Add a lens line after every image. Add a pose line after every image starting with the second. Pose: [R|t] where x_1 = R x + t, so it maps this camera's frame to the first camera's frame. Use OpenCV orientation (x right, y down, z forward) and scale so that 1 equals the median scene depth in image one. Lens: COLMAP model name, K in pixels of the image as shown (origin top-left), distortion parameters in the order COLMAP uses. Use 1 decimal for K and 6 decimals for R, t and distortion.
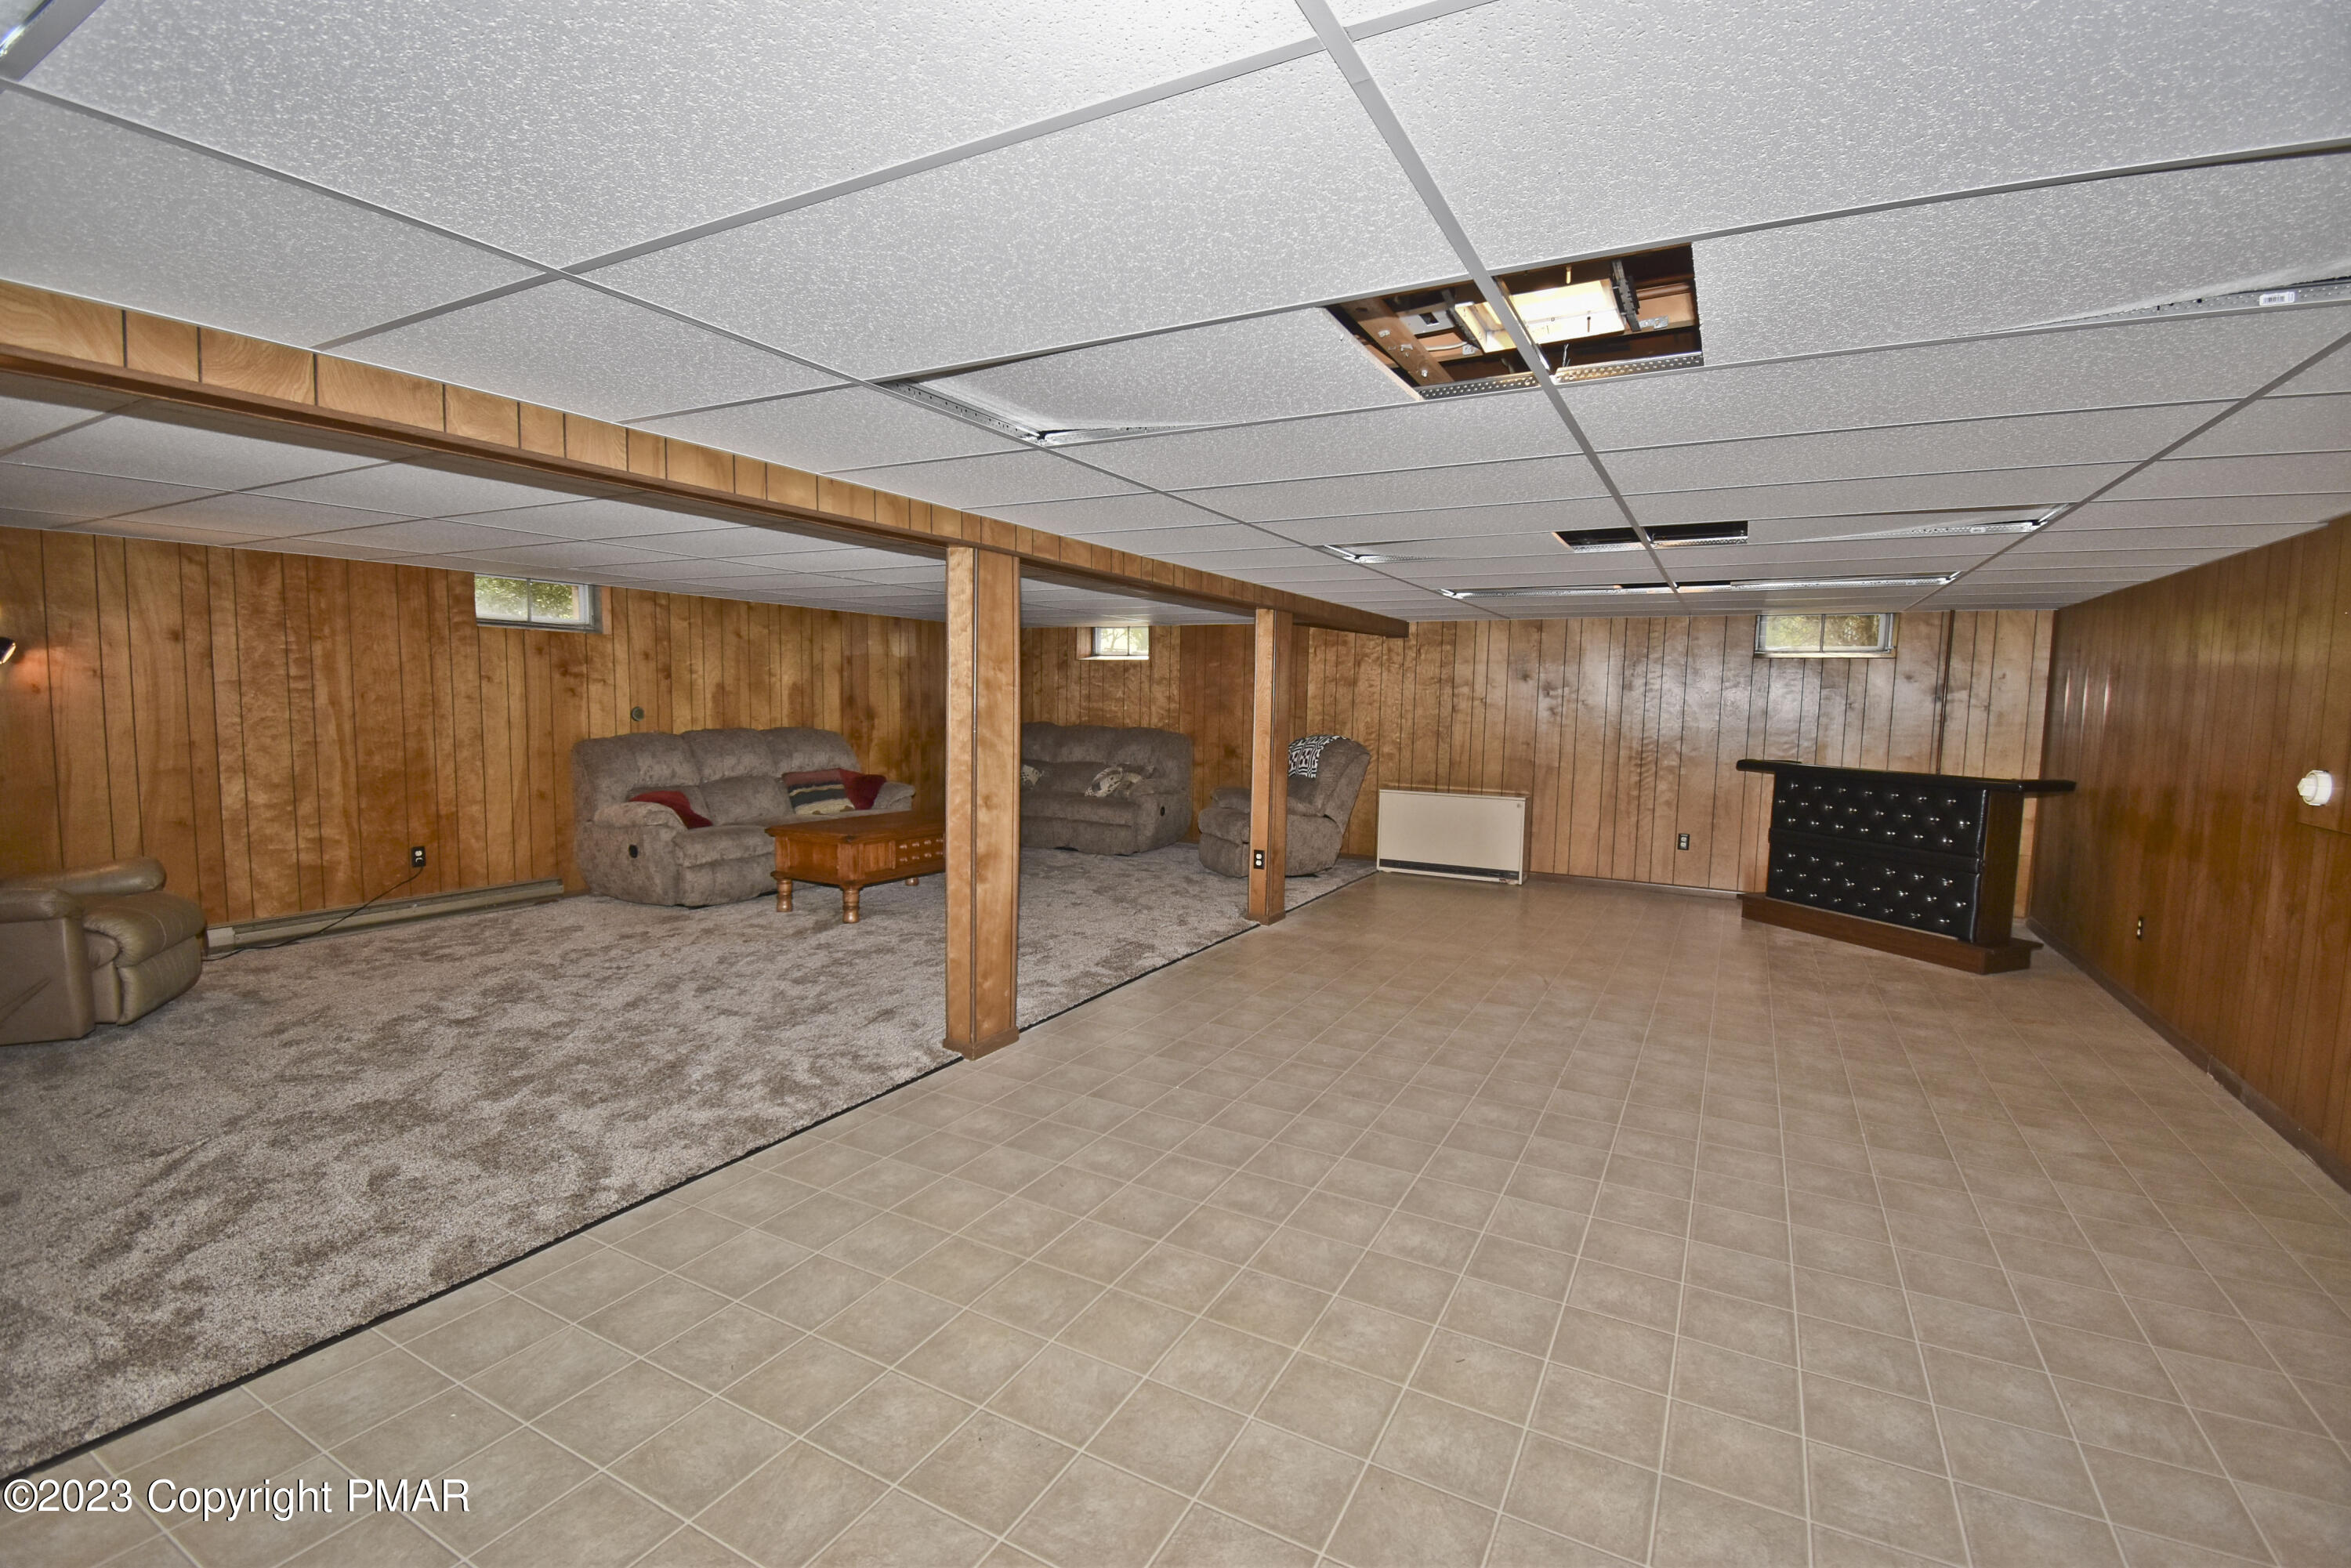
lens RADIAL K [[1050.4, 0, 1175.5], [0, 1050.4, 784.0], [0, 0, 1]] dist [0.024147, -0.028365]
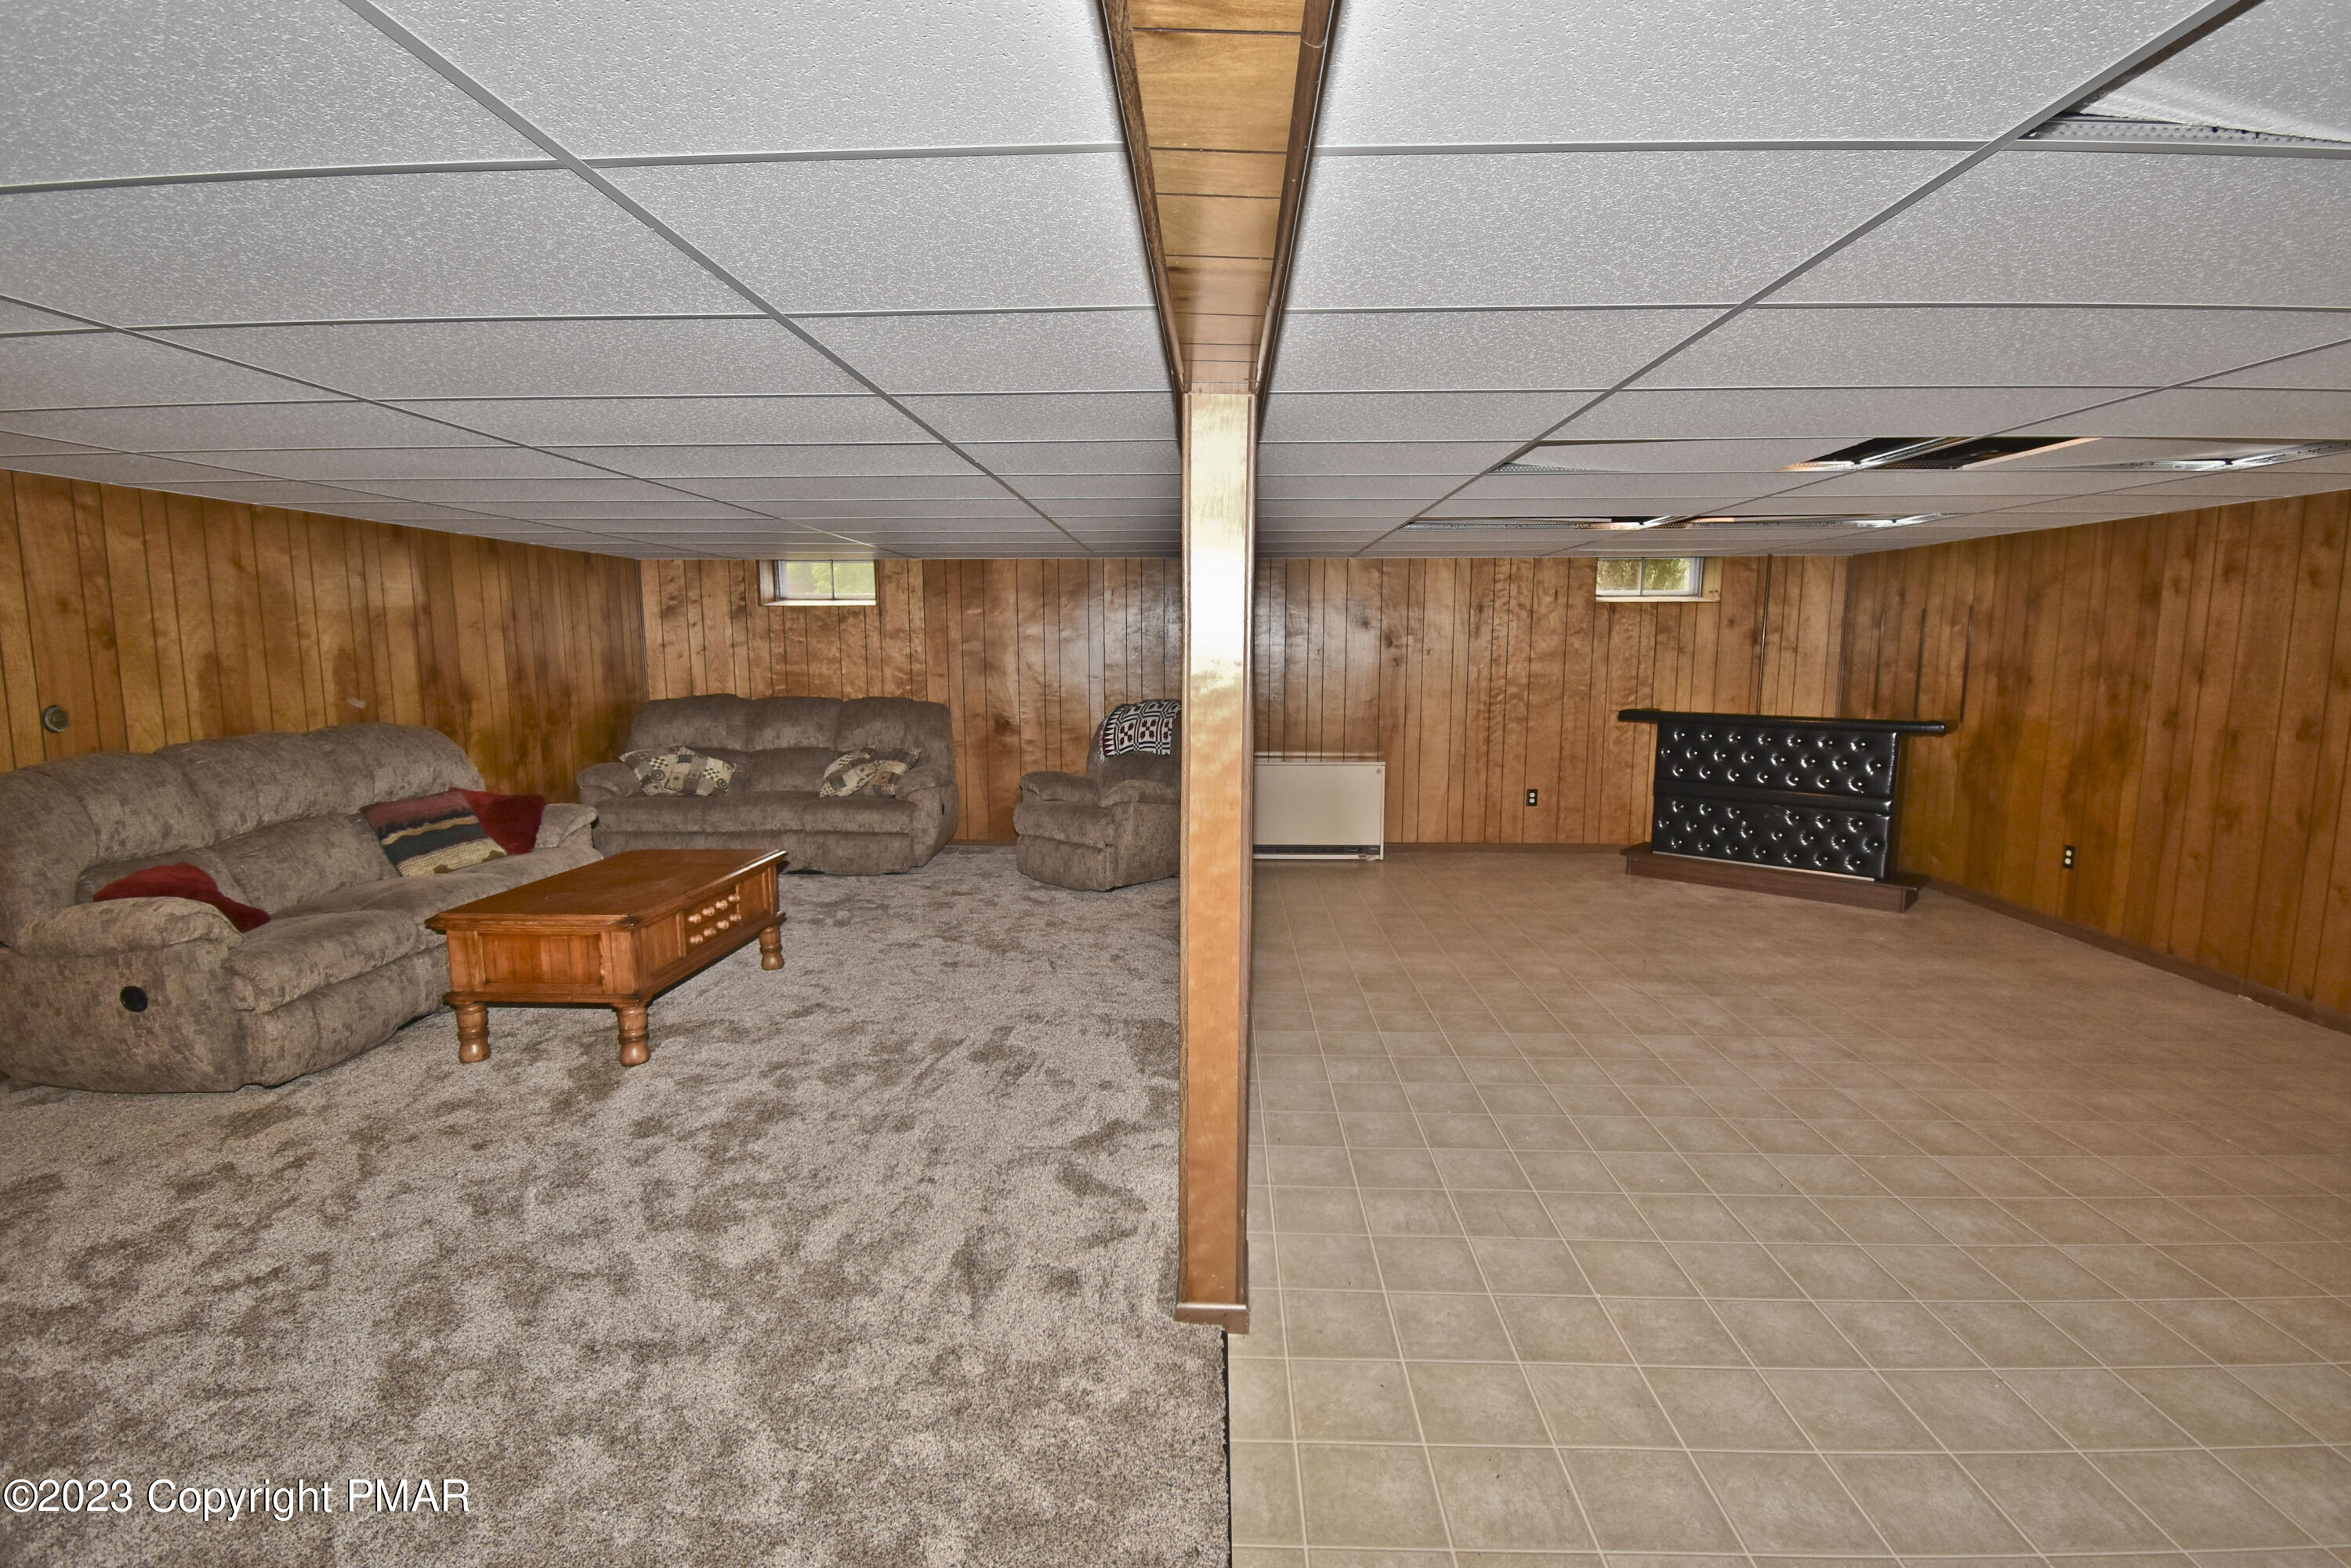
lens RADIAL K [[1089.2, 0, 1176.8], [0, 1089.2, 788.4], [0, 0, 1]] dist [0.021118, -0.027481]
pose [[0.893032, -0.077536, 0.443263, -0.286879], [0.055057, 0.996470, 0.063381, -0.039979], [-0.446613, -0.032196, 0.894148, 0.317463]]
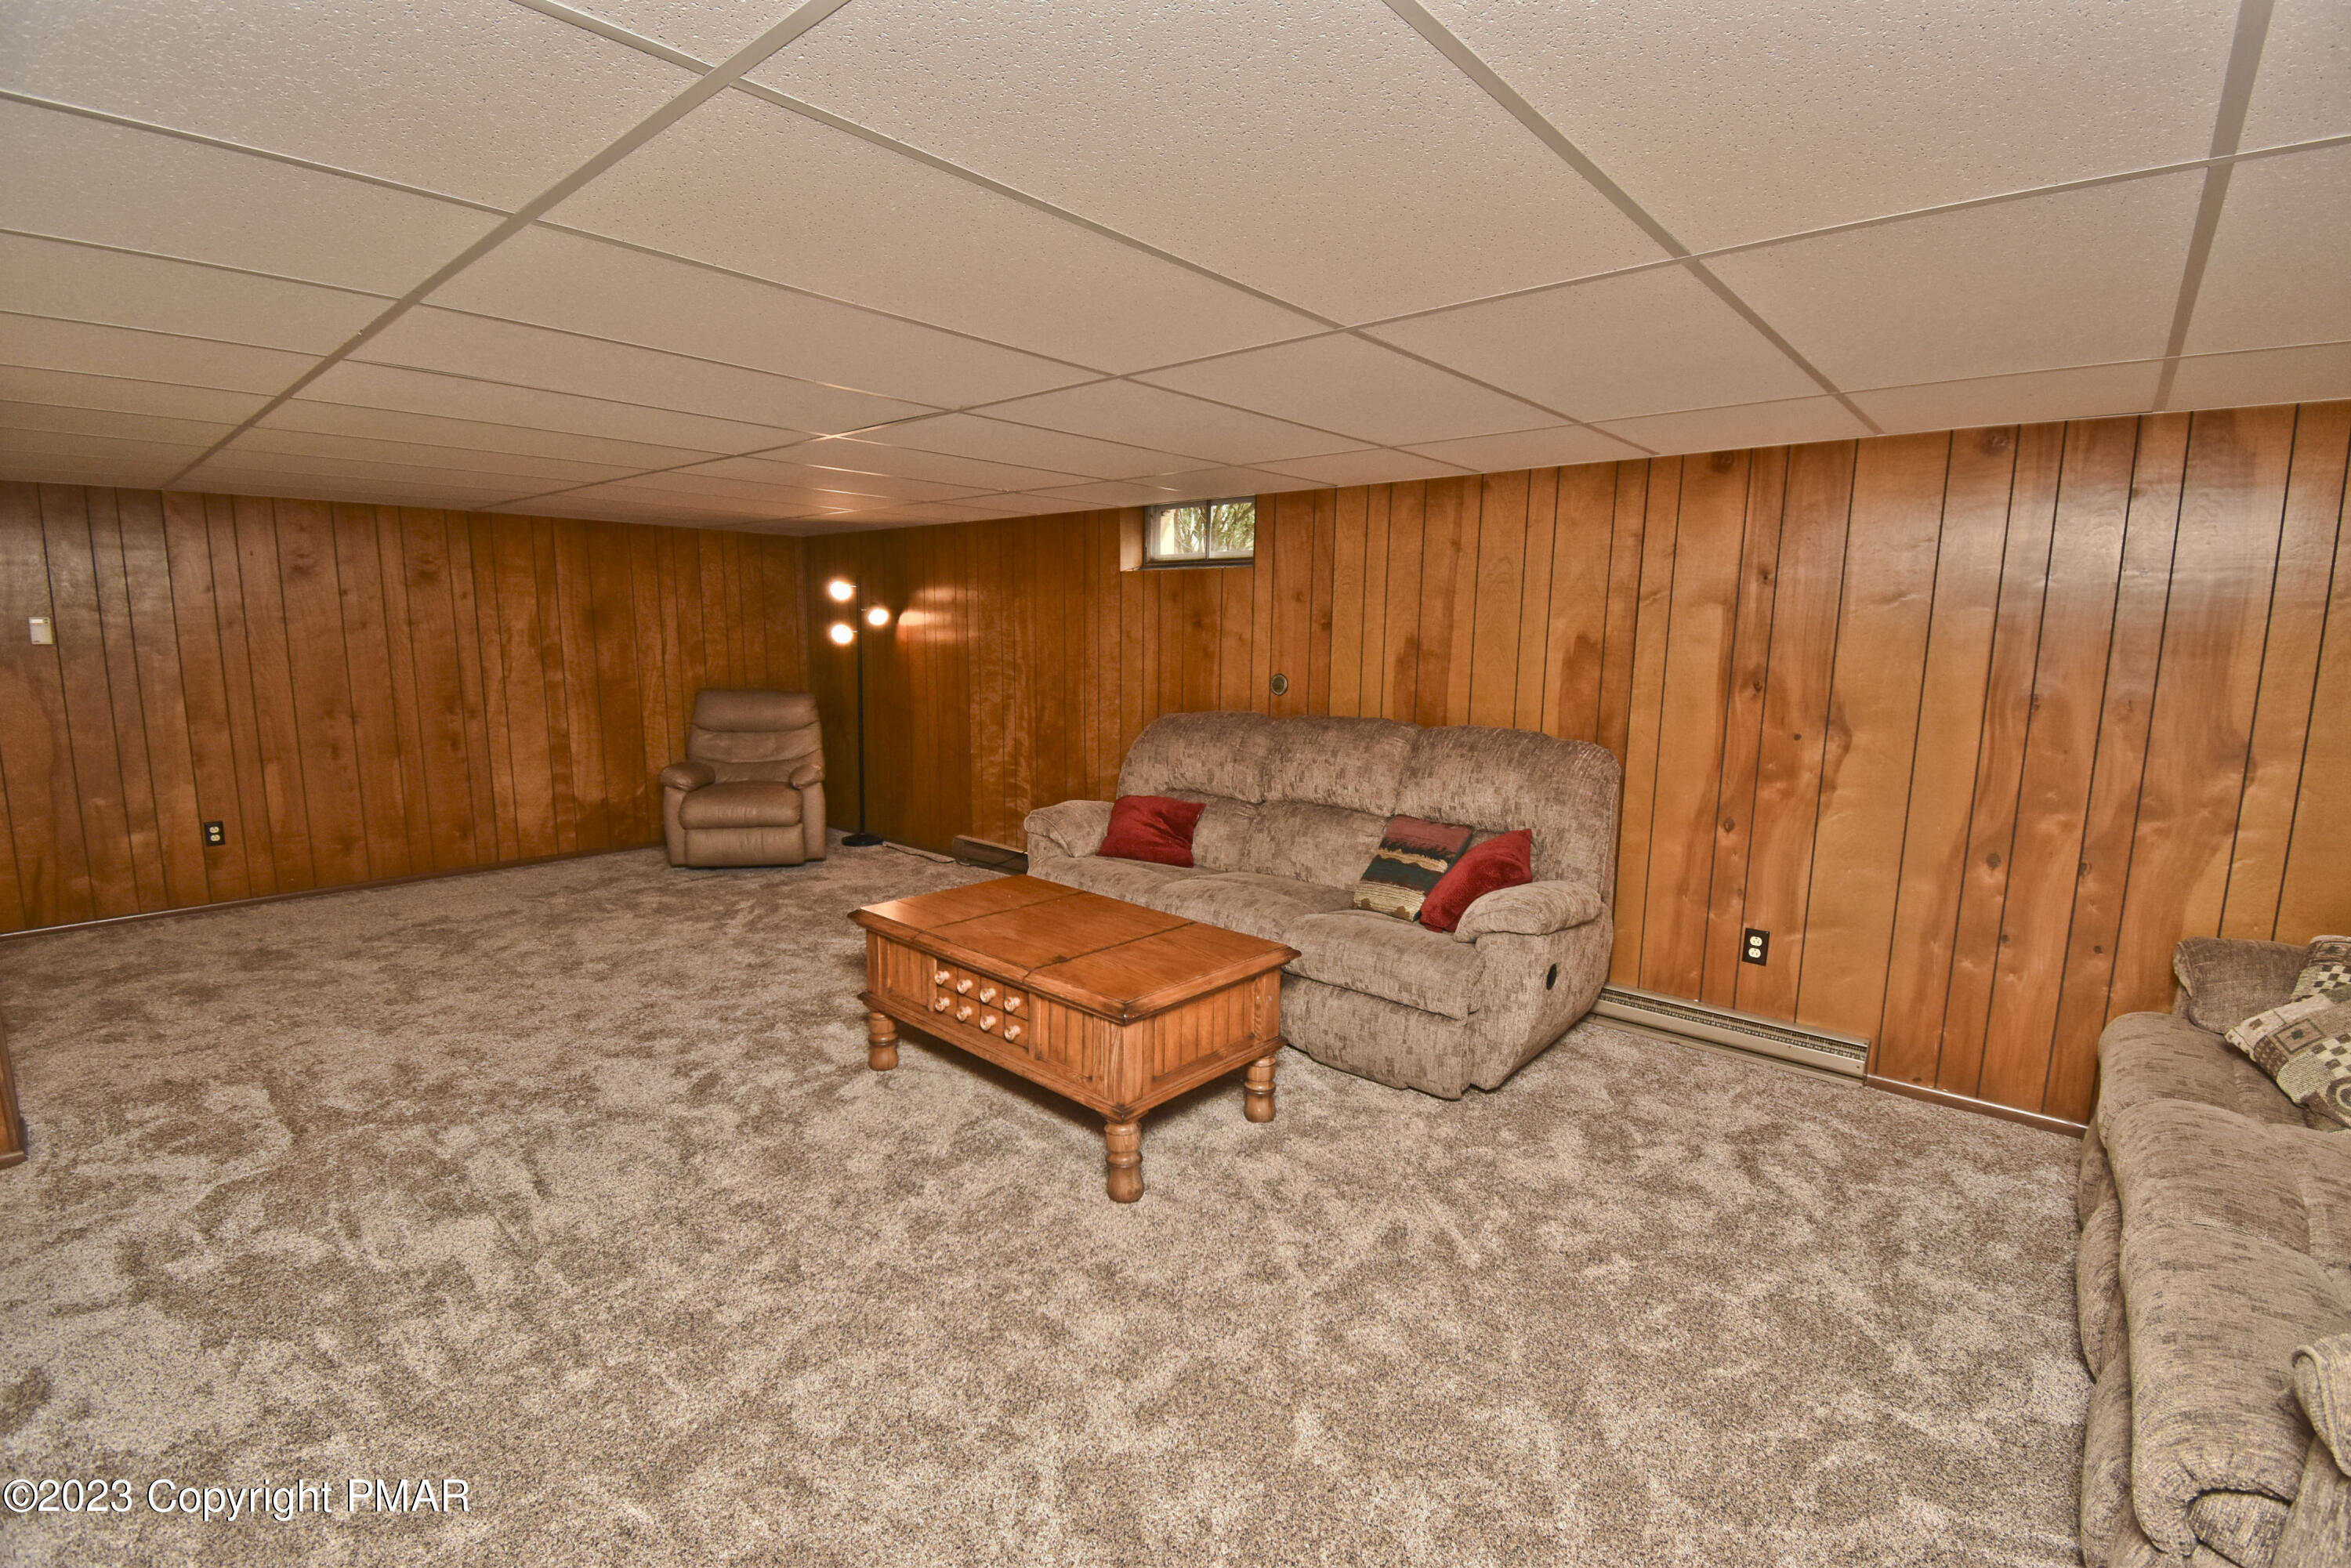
lens RADIAL K [[1041.4, 0, 1172.6], [0, 1041.4, 787.2], [0, 0, 1]] dist [0.020614, -0.027032]
pose [[-0.220318, 0.130974, -0.966595, 0.163863], [-0.095688, 0.983263, 0.155043, -0.108577], [0.970723, 0.126650, -0.204098, 1.197906]]
